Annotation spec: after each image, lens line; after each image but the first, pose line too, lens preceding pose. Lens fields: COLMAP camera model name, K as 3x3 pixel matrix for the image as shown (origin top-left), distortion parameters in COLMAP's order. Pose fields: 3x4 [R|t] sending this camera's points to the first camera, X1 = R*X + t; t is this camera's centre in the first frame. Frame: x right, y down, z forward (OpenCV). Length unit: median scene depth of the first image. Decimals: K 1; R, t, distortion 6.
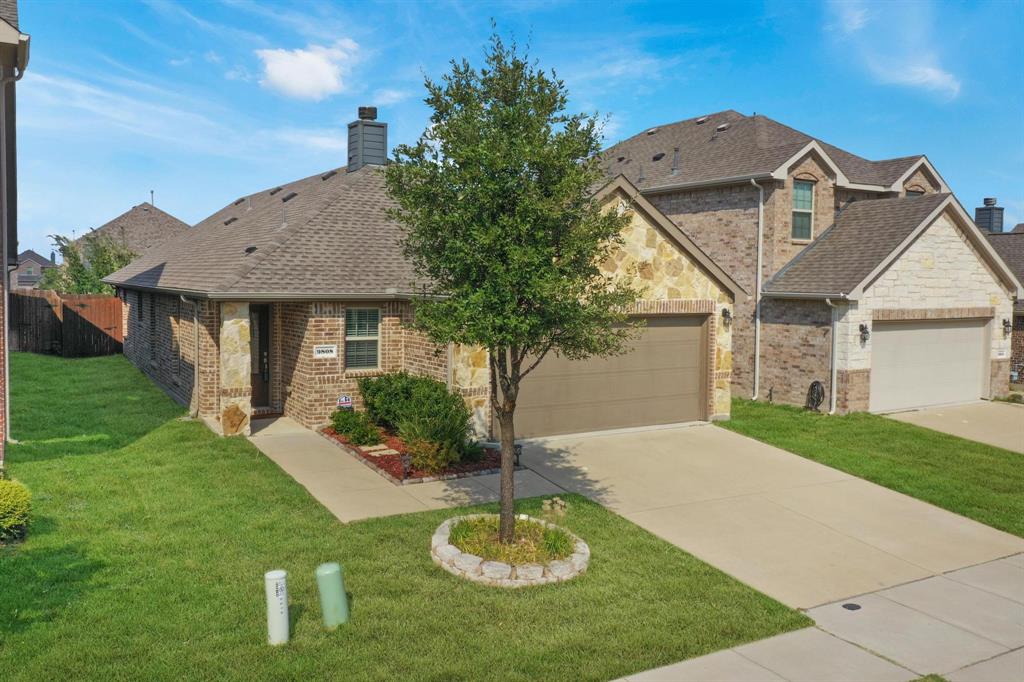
lens RADIAL K [[836.1, 0, 542.4], [0, 836.1, 326.1], [0, 0, 1]] dist [-0.007314, 0.008384]
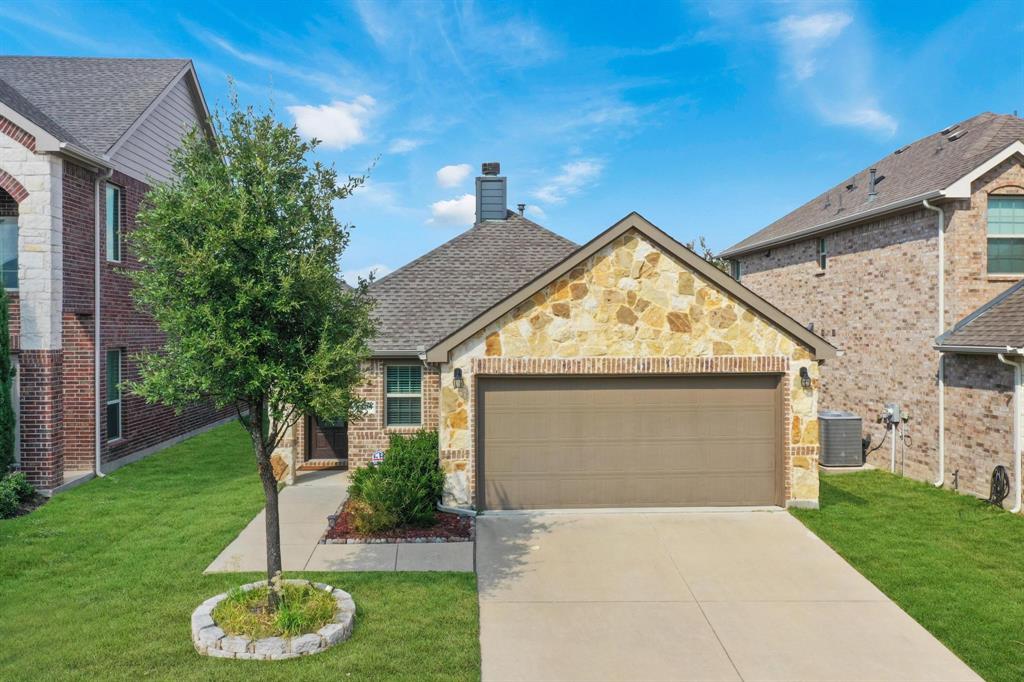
lens RADIAL K [[874.3, 0, 517.9], [0, 874.3, 341.6], [0, 0, 1]] dist [0.001665, 0.002718]
pose [[0.877225, -0.009519, -0.479985, 0.377034], [-0.012174, 0.999041, -0.042061, -0.006656], [0.479925, 0.042740, 0.876268, 0.132711]]
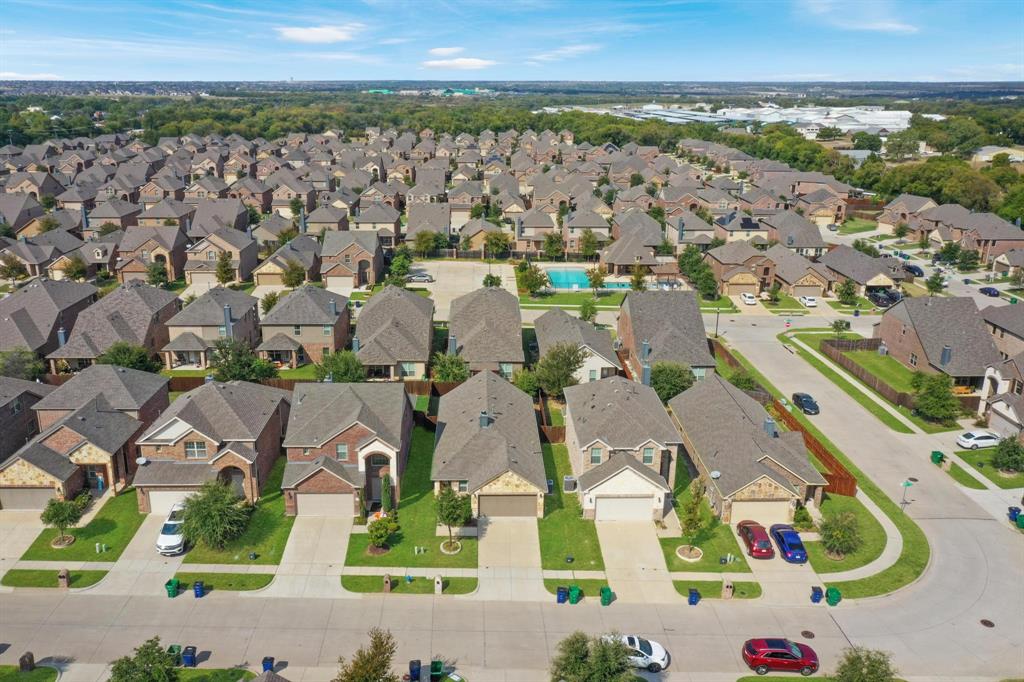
lens RADIAL K [[836.1, 0, 506.1], [0, 836.1, 341.8], [0, 0, 1]] dist [-0.007314, 0.008384]
pose [[0.864117, 0.144357, -0.482144, 1.964840], [-0.028779, 0.970588, 0.239021, -1.745576], [0.502468, -0.192667, 0.842856, -2.459053]]
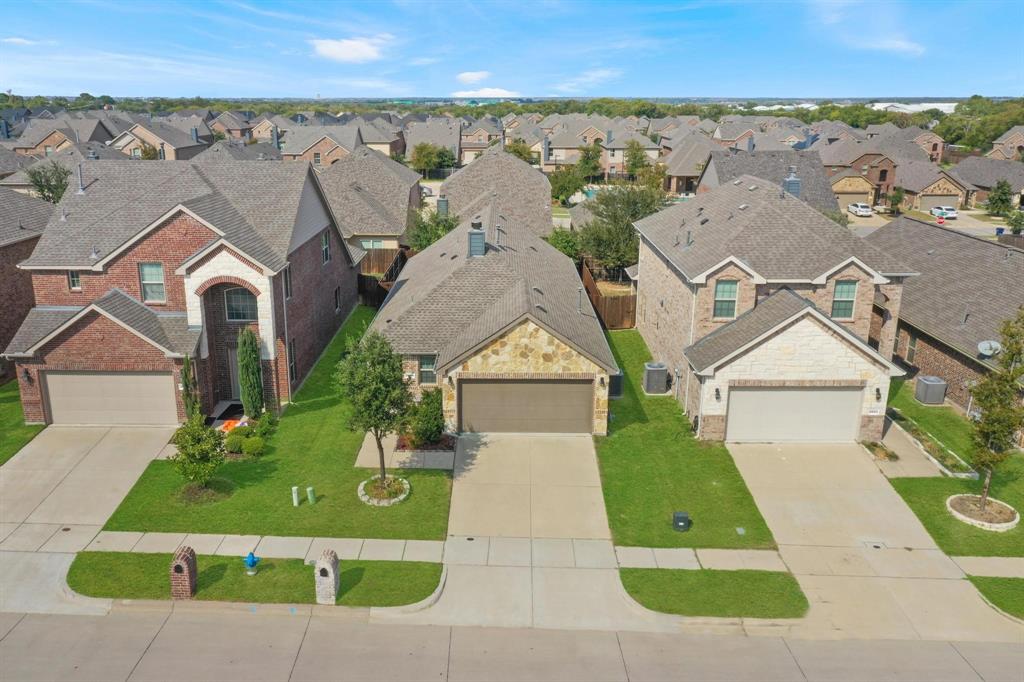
lens RADIAL K [[836.1, 0, 501.7], [0, 836.1, 340.1], [0, 0, 1]] dist [-0.007314, 0.008384]
pose [[0.846199, 0.134720, -0.515556, 0.950272], [-0.022968, 0.975835, 0.217297, -0.485130], [0.532372, -0.172035, 0.828845, -0.602250]]
